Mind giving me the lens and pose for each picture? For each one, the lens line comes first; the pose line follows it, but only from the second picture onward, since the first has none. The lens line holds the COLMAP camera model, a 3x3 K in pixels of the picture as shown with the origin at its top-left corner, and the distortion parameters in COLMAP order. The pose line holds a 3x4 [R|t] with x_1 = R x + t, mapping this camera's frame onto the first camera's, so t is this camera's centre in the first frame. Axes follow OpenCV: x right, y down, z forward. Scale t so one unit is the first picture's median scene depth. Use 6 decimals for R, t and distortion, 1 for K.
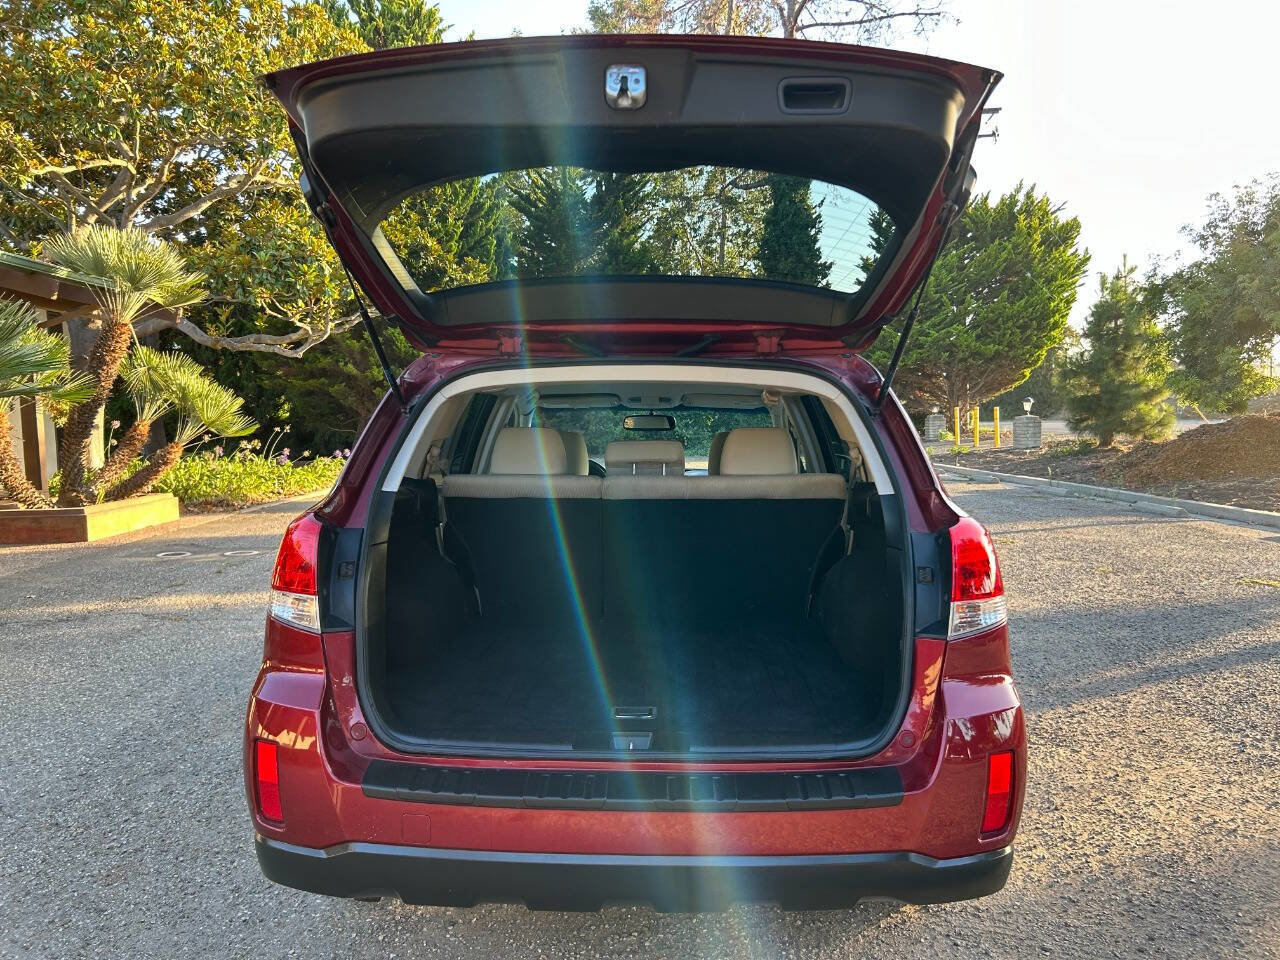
lens RADIAL K [[973.3, 0, 636.0], [0, 973.3, 471.4], [0, 0, 1]] dist [0.049235, -0.061248]
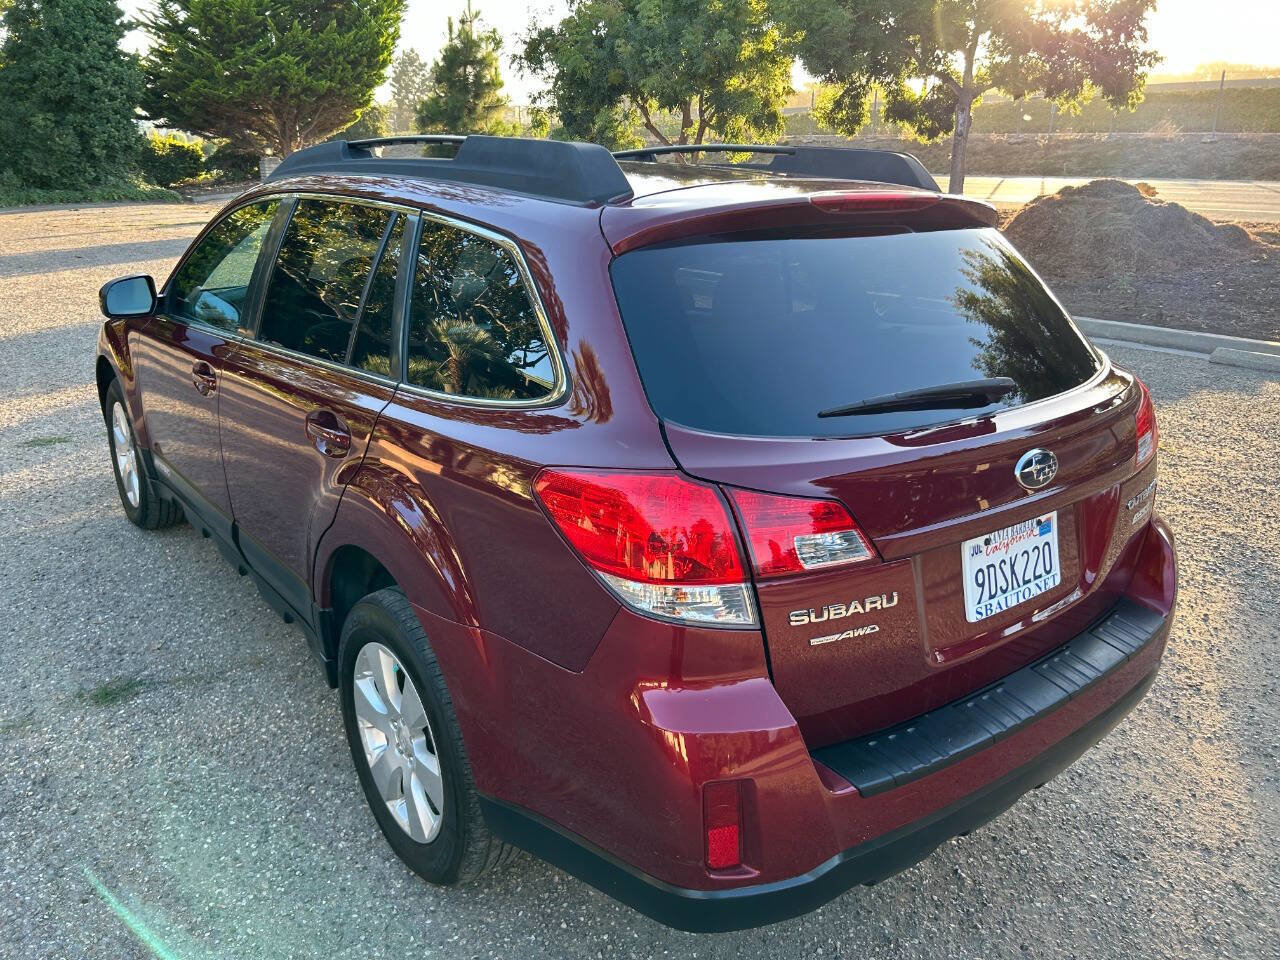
lens RADIAL K [[973.3, 0, 637.9], [0, 973.3, 473.4], [0, 0, 1]] dist [0.049235, -0.061248]
pose [[0.770031, -0.183206, 0.611136, -0.087847], [0.019297, 0.964134, 0.264714, -0.015961], [-0.637714, -0.192045, 0.745949, 0.055059]]
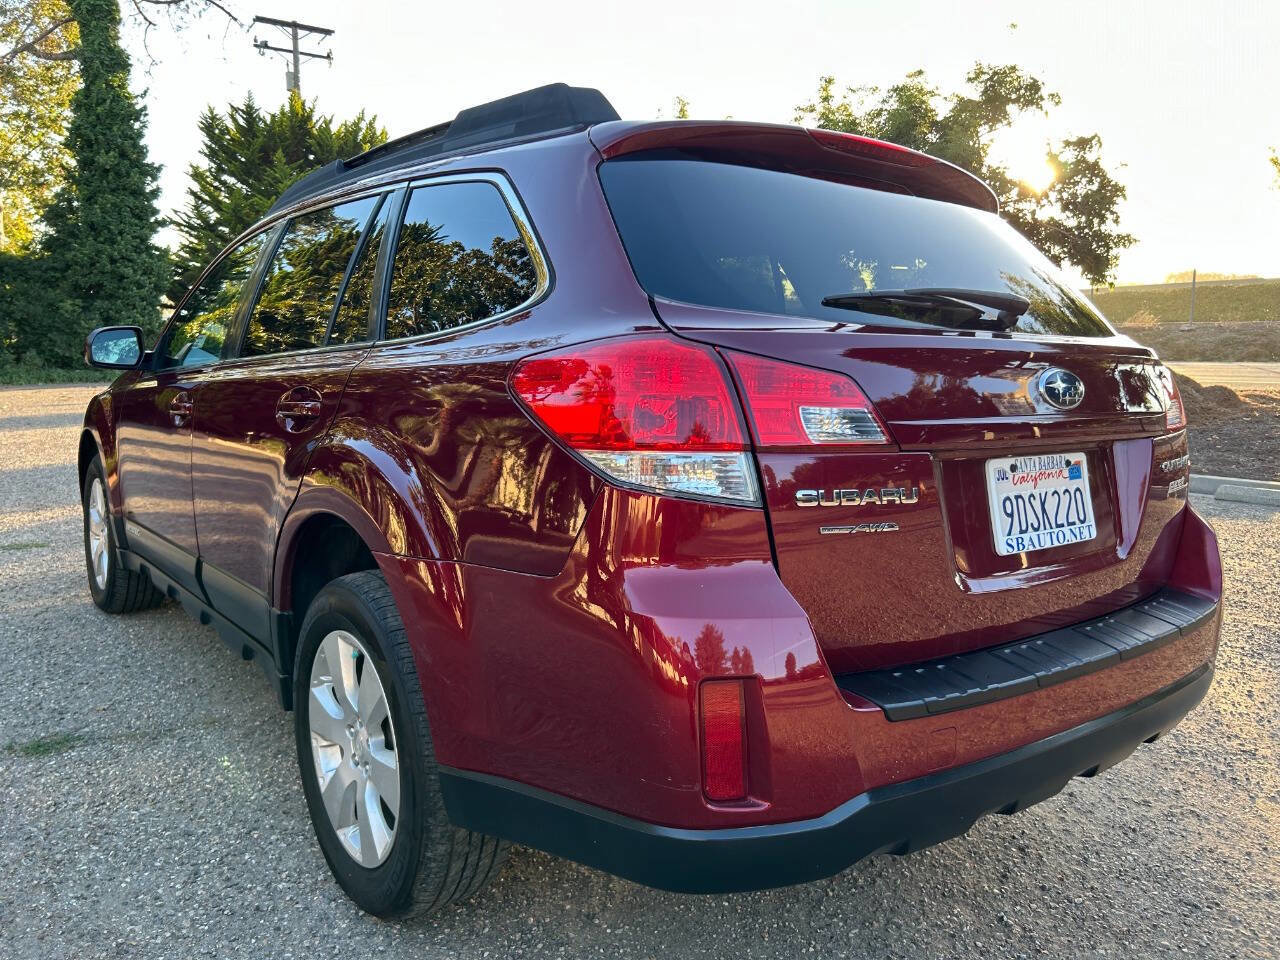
lens RADIAL K [[973.3, 0, 639.9], [0, 973.3, 469.7], [0, 0, 1]] dist [0.049235, -0.061248]
pose [[0.770173, -0.056895, 0.635293, -0.084641], [0.016249, 0.997441, 0.069629, 0.009799], [-0.637629, -0.043304, 0.769126, 0.057888]]
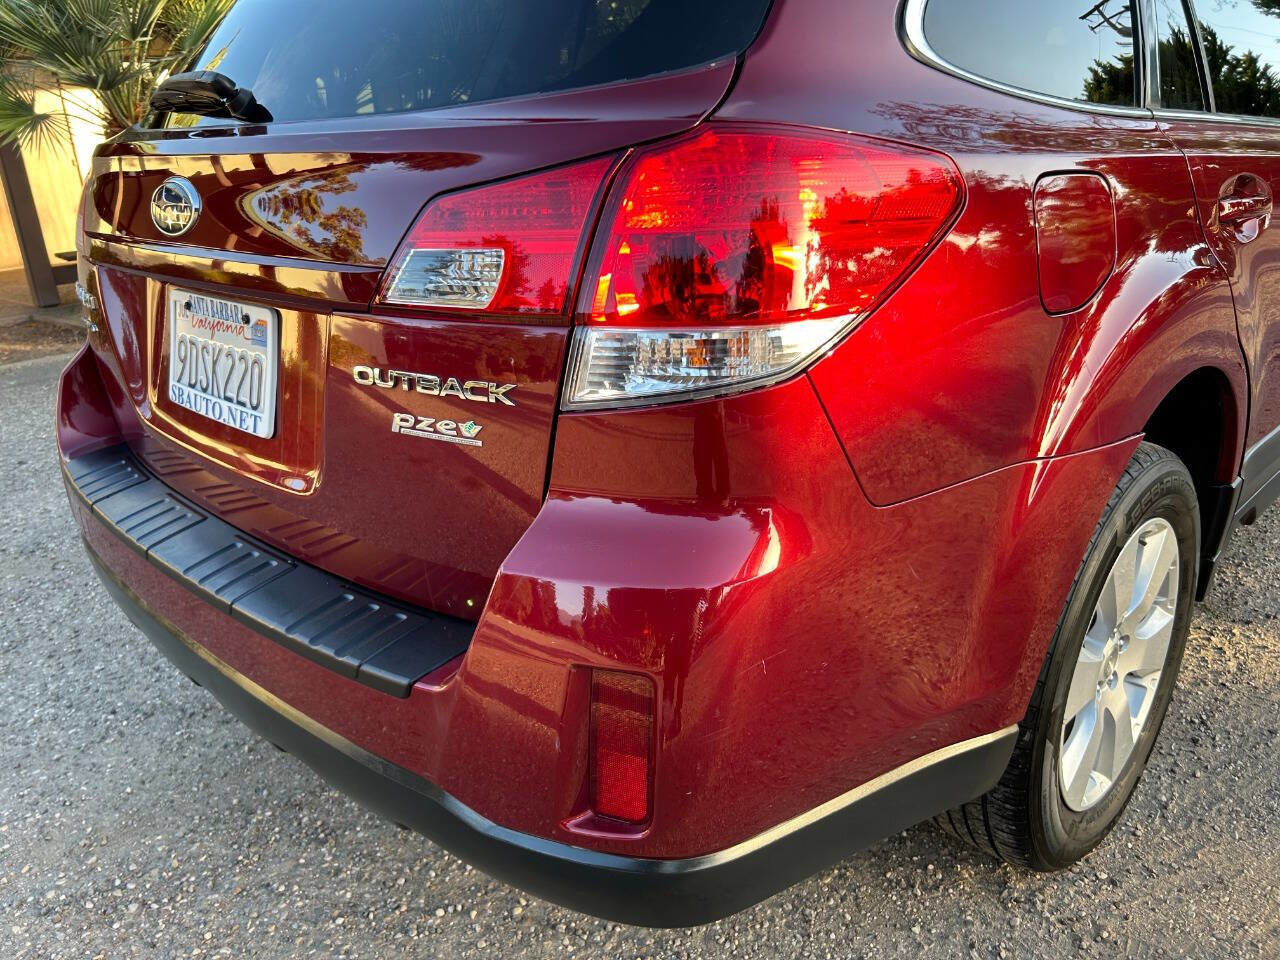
lens RADIAL K [[973.3, 0, 628.2], [0, 973.3, 474.2], [0, 0, 1]] dist [0.049235, -0.061248]
pose [[0.728207, 0.194510, -0.657176, 0.066071], [0.011469, 0.955288, 0.295454, 0.007253], [0.685261, -0.222688, 0.693417, 0.073247]]
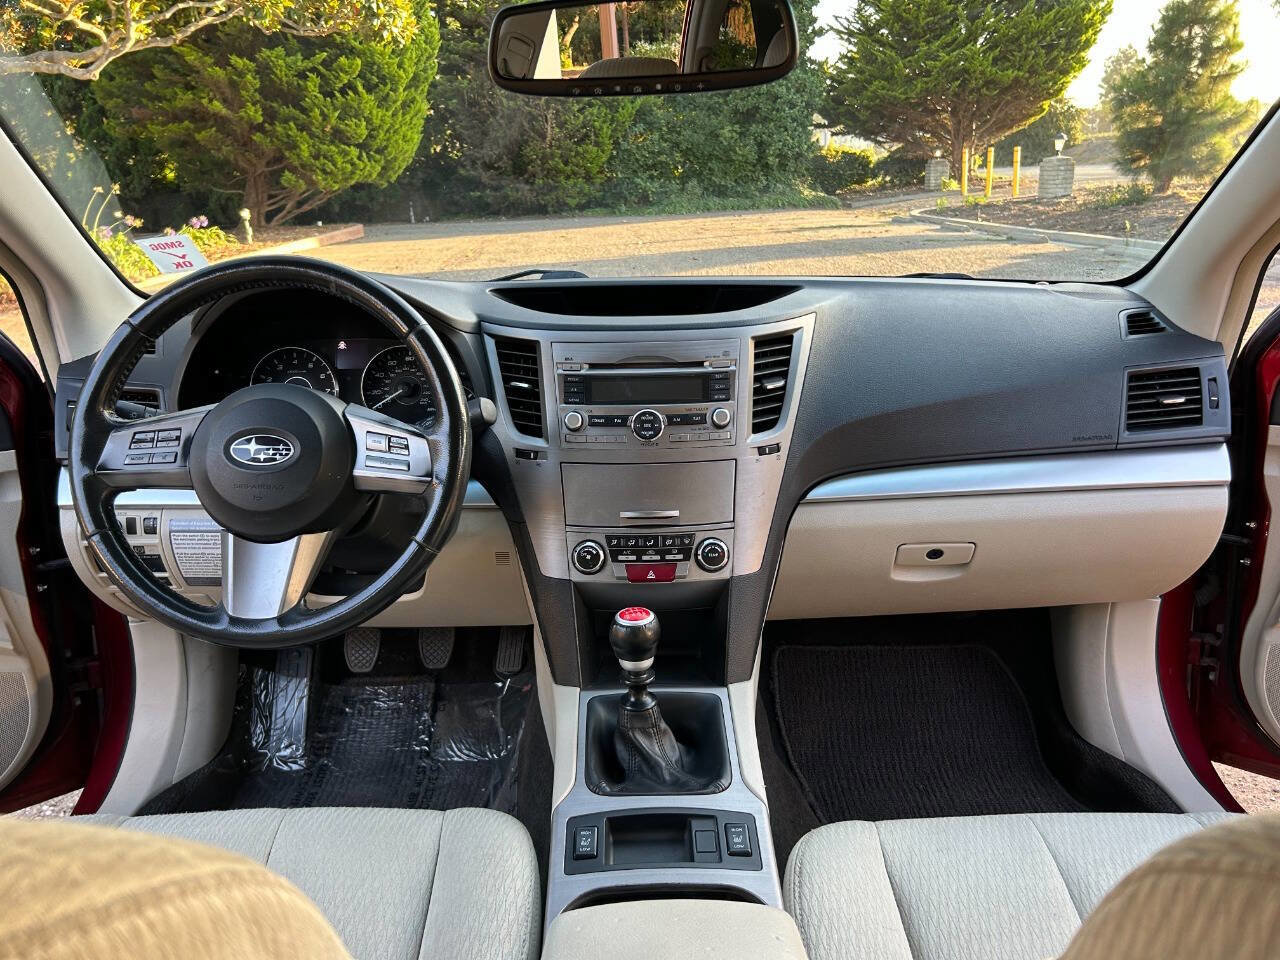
lens RADIAL K [[973.3, 0, 638.3], [0, 973.3, 475.8], [0, 0, 1]] dist [0.049235, -0.061248]
pose [[0.998741, -0.031572, 0.038979, -0.000463], [0.021183, 0.969847, 0.242794, -0.005171], [-0.045469, -0.241663, 0.969294, 0.197038]]
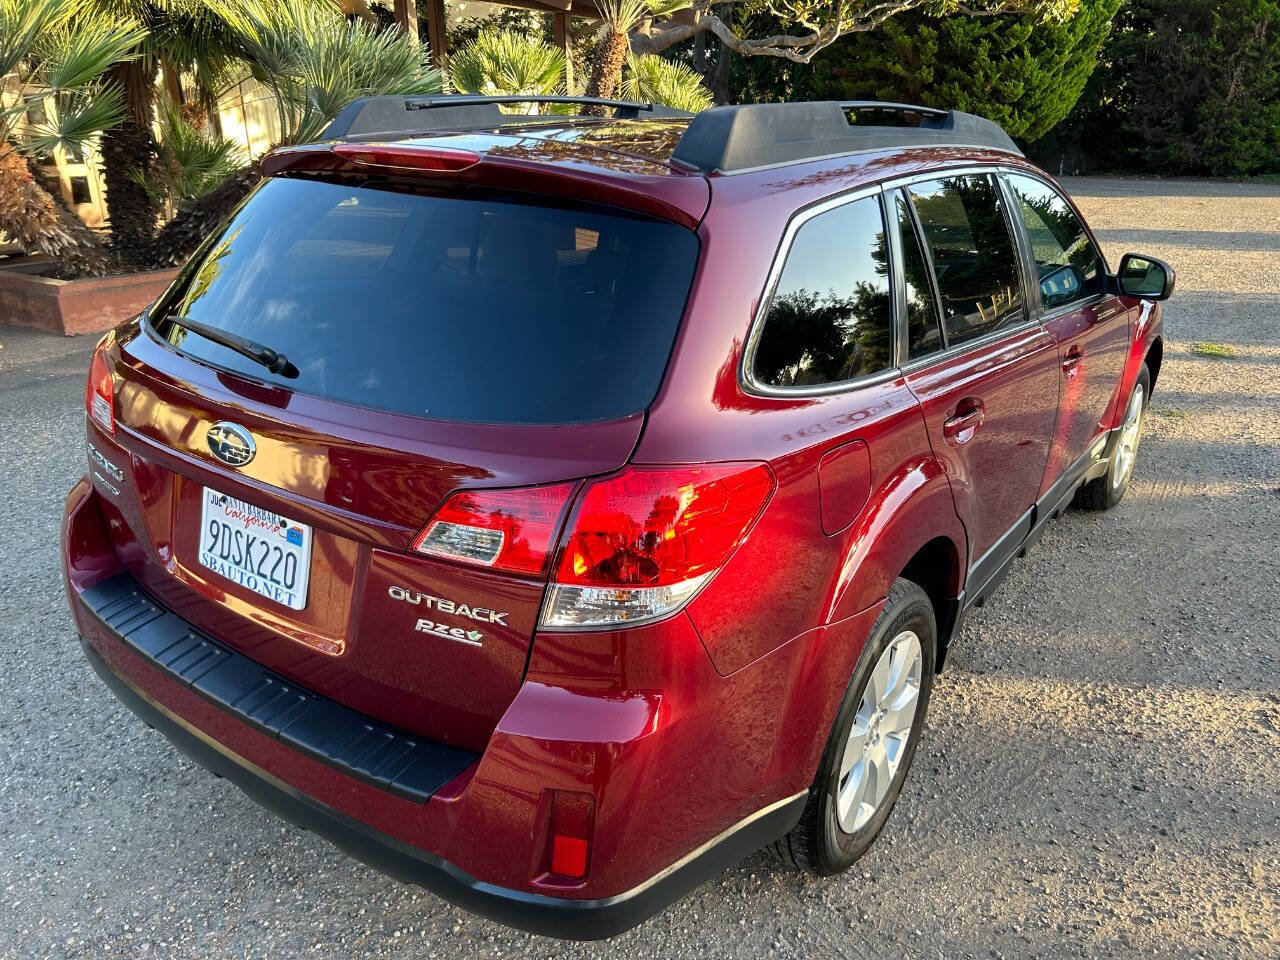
lens RADIAL K [[973.3, 0, 637.9], [0, 973.3, 477.9], [0, 0, 1]] dist [0.049235, -0.061248]
pose [[0.828659, 0.213895, -0.517274, 0.075561], [-0.051671, 0.949395, 0.309804, -0.016810], [0.557363, -0.229994, 0.797778, 0.050892]]
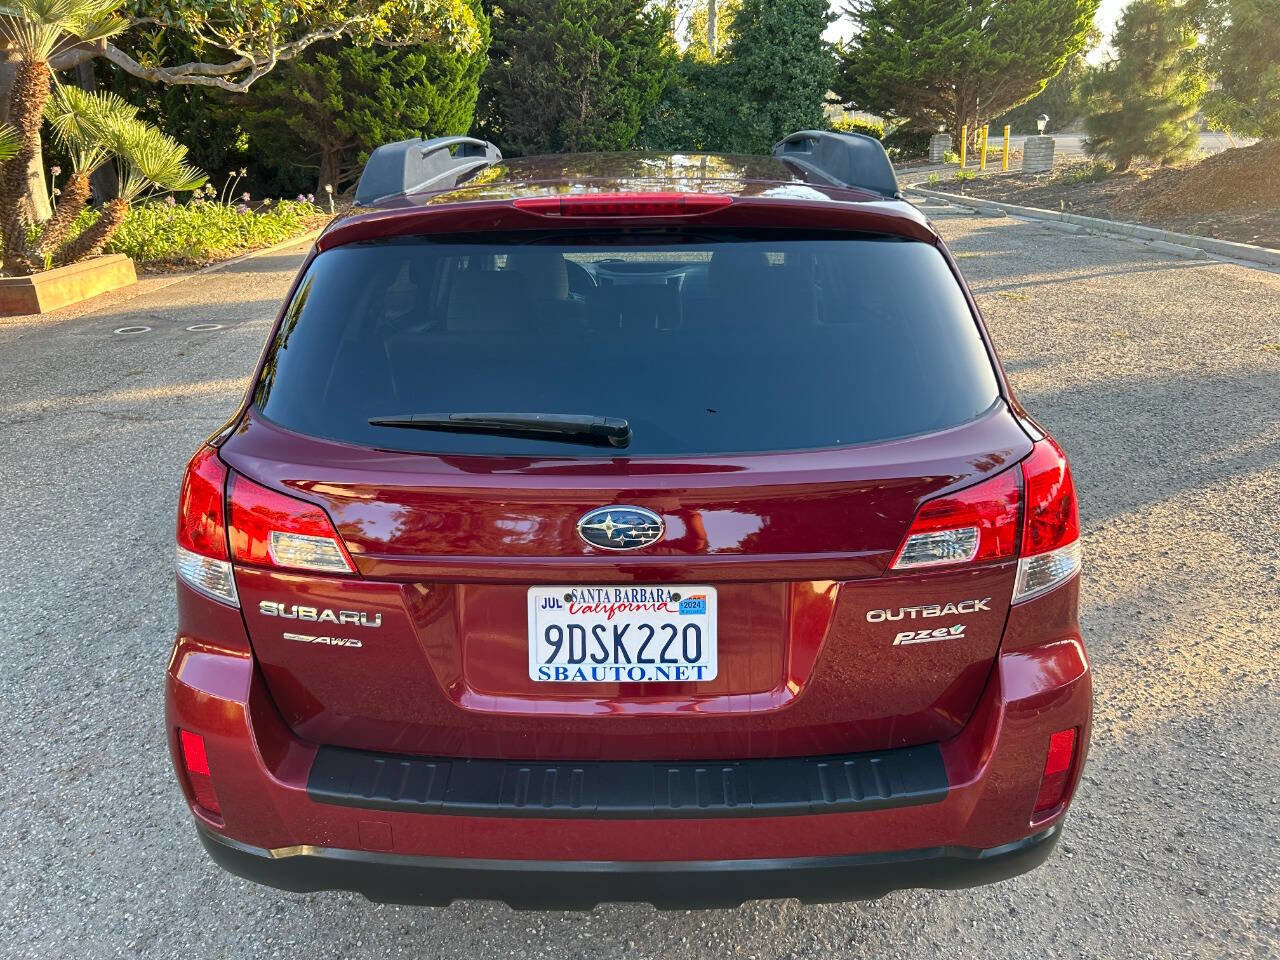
lens RADIAL K [[973.3, 0, 632.4], [0, 973.3, 471.9], [0, 0, 1]] dist [0.049235, -0.061248]
pose [[0.999785, -0.020078, 0.005107, 0.000156], [0.017918, 0.961736, 0.273391, -0.016784], [-0.010400, -0.273241, 0.961889, 0.025907]]
